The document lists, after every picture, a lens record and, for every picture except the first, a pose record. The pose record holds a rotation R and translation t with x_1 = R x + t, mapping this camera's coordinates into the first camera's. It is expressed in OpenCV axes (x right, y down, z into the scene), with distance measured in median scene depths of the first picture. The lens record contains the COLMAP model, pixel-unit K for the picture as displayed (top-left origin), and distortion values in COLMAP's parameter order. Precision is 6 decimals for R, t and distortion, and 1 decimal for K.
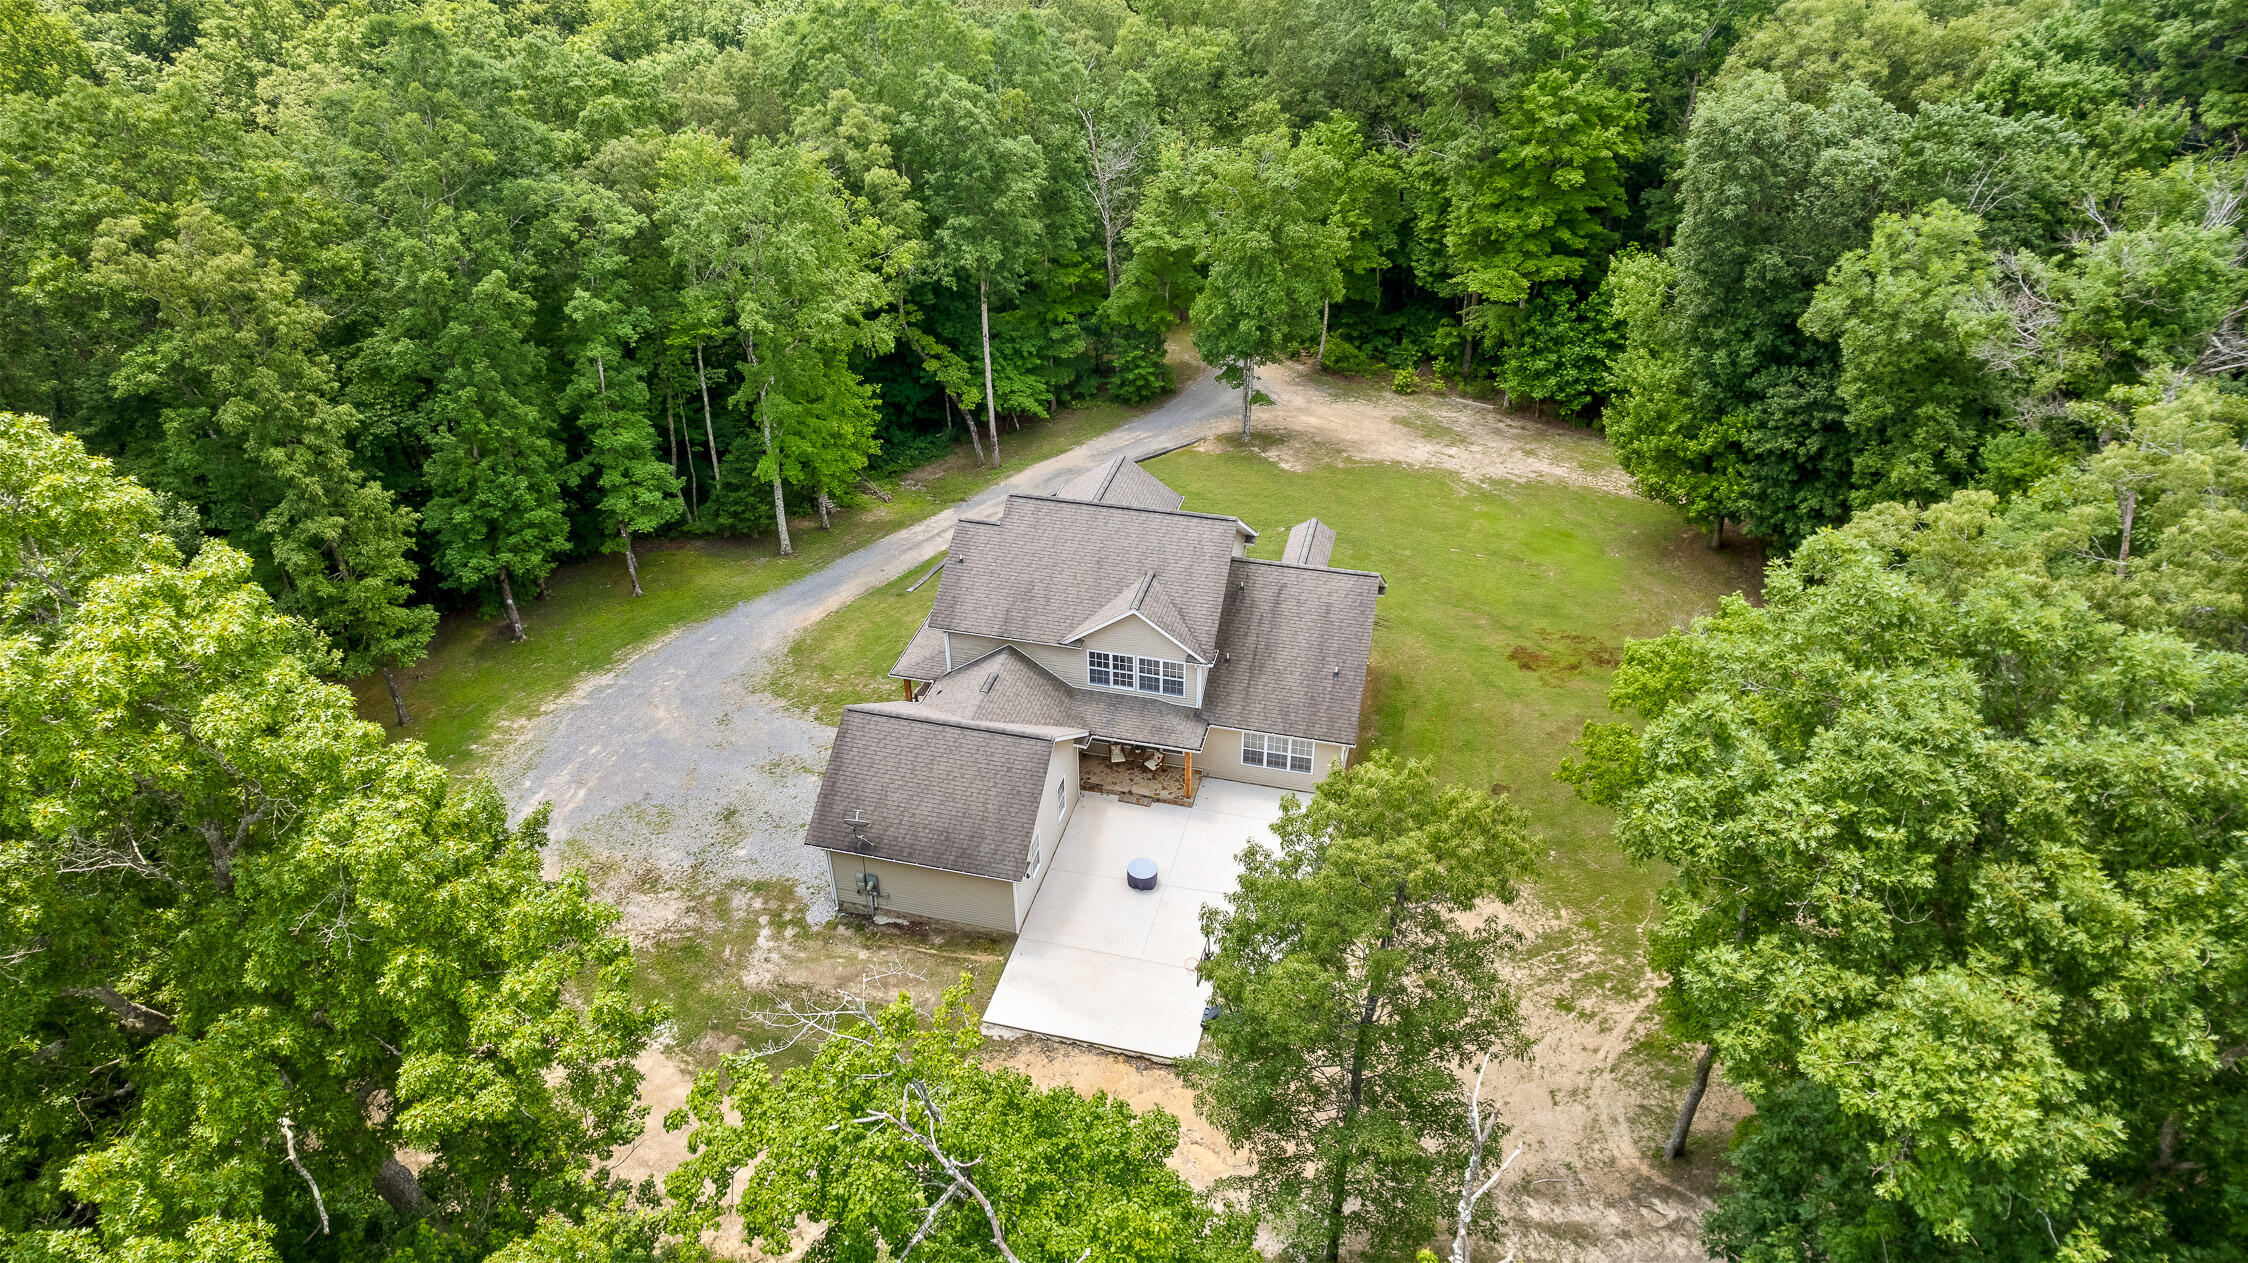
lens RADIAL K [[1428.2, 0, 1119.0], [0, 1428.2, 635.2], [0, 0, 1]] dist [-0.073042, 0.063584]
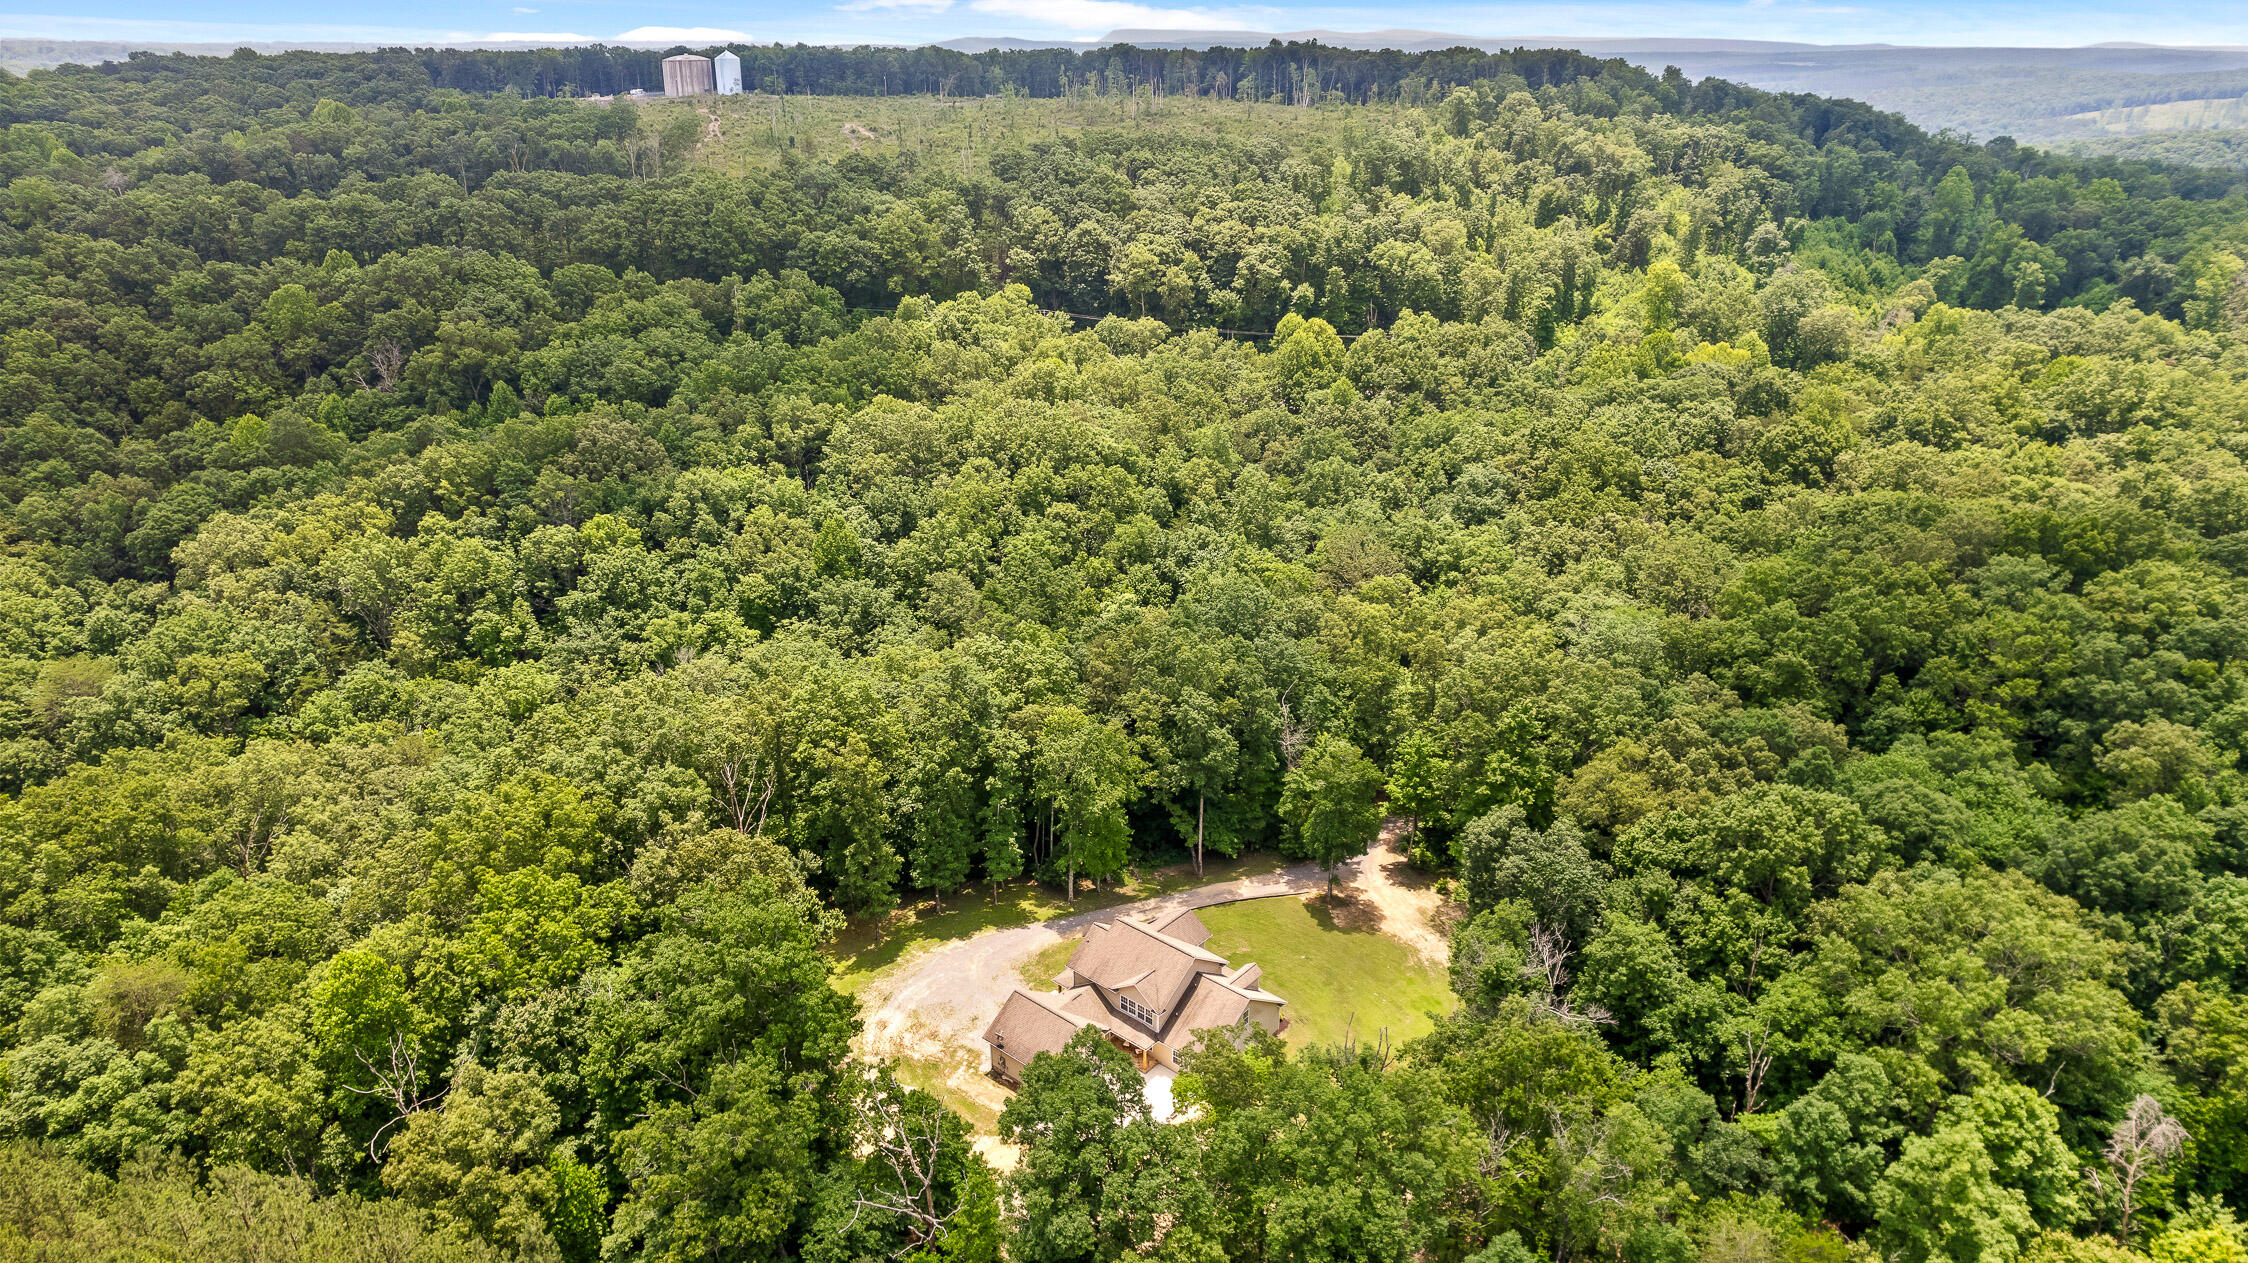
lens RADIAL K [[1437.5, 0, 1124.0], [0, 1437.5, 642.1], [0, 0, 1]] dist [-0.063412, 0.063096]
pose [[0.898010, 0.185622, -0.398903, 0.677948], [-0.249103, 0.961838, -0.113208, -0.234883], [0.362666, 0.201030, 0.909978, -1.055215]]
